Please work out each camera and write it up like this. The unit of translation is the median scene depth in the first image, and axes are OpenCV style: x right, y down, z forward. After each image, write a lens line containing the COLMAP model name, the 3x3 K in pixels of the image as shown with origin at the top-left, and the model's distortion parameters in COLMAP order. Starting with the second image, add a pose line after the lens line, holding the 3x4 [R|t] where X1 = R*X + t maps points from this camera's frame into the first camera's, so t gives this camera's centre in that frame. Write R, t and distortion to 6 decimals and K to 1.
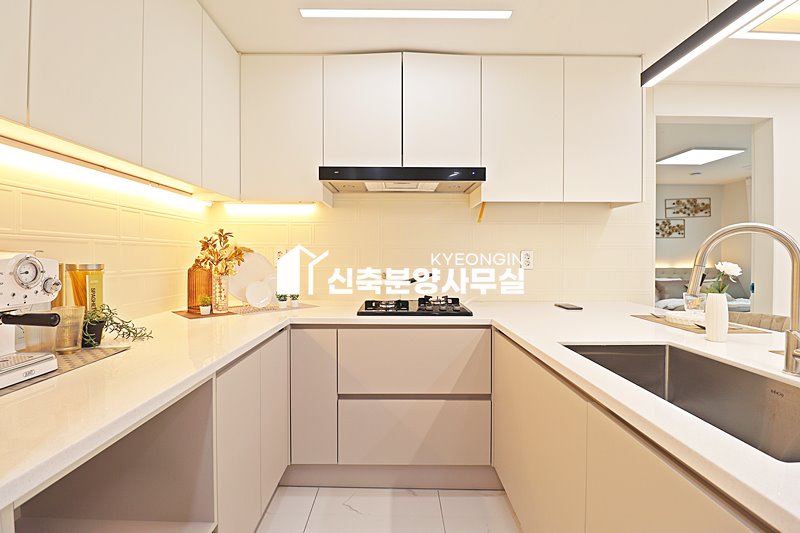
lens RADIAL K [[366.2, 0, 392.0], [0, 366.2, 257.4], [0, 0, 1]] dist [-0.010732, -0.006316]
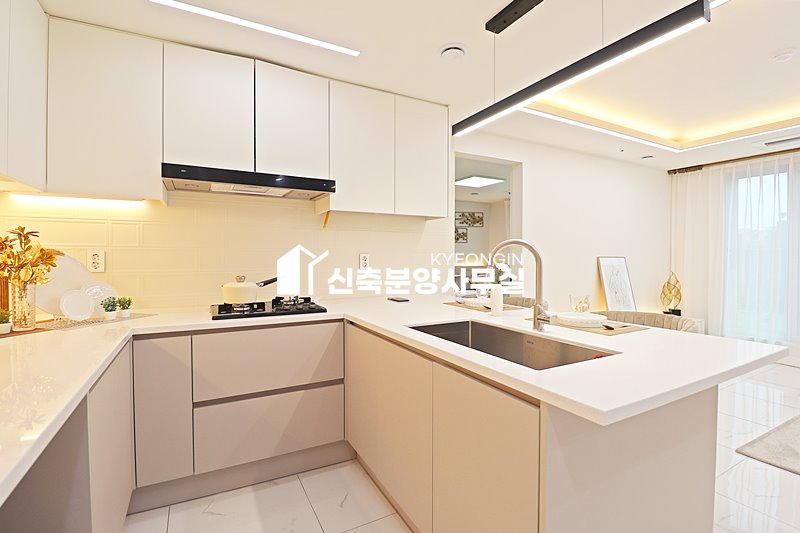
lens RADIAL K [[366.2, 0, 389.1], [0, 366.2, 258.6], [0, 0, 1]] dist [-0.010732, -0.006316]
pose [[0.887928, -0.004571, 0.459960, -0.109356], [0.003522, 0.999989, 0.003137, -0.006852], [-0.459969, -0.001165, 0.887934, -0.078927]]
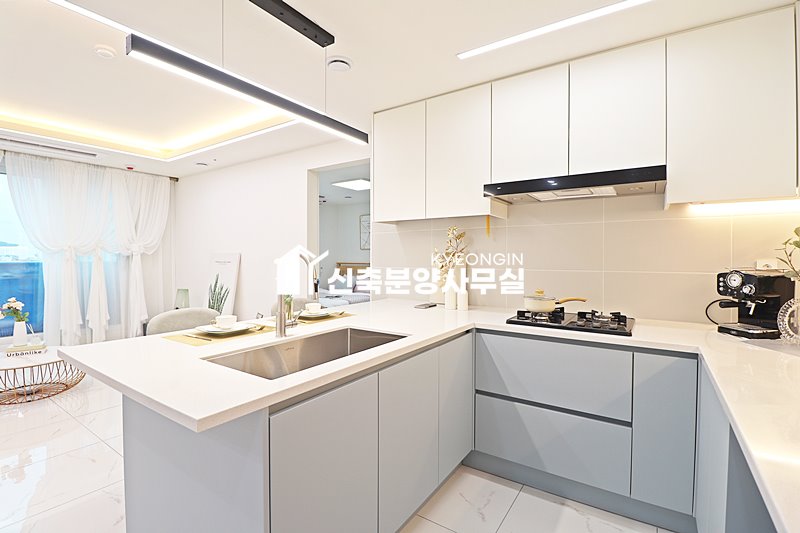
lens RADIAL K [[366.2, 0, 383.9], [0, 366.2, 265.7], [0, 0, 1]] dist [-0.010732, -0.006316]
pose [[0.799621, 0.006181, -0.600473, 0.231593], [-0.005847, 0.999980, 0.002506, -0.009248], [0.600476, 0.001507, 0.799641, -0.065413]]
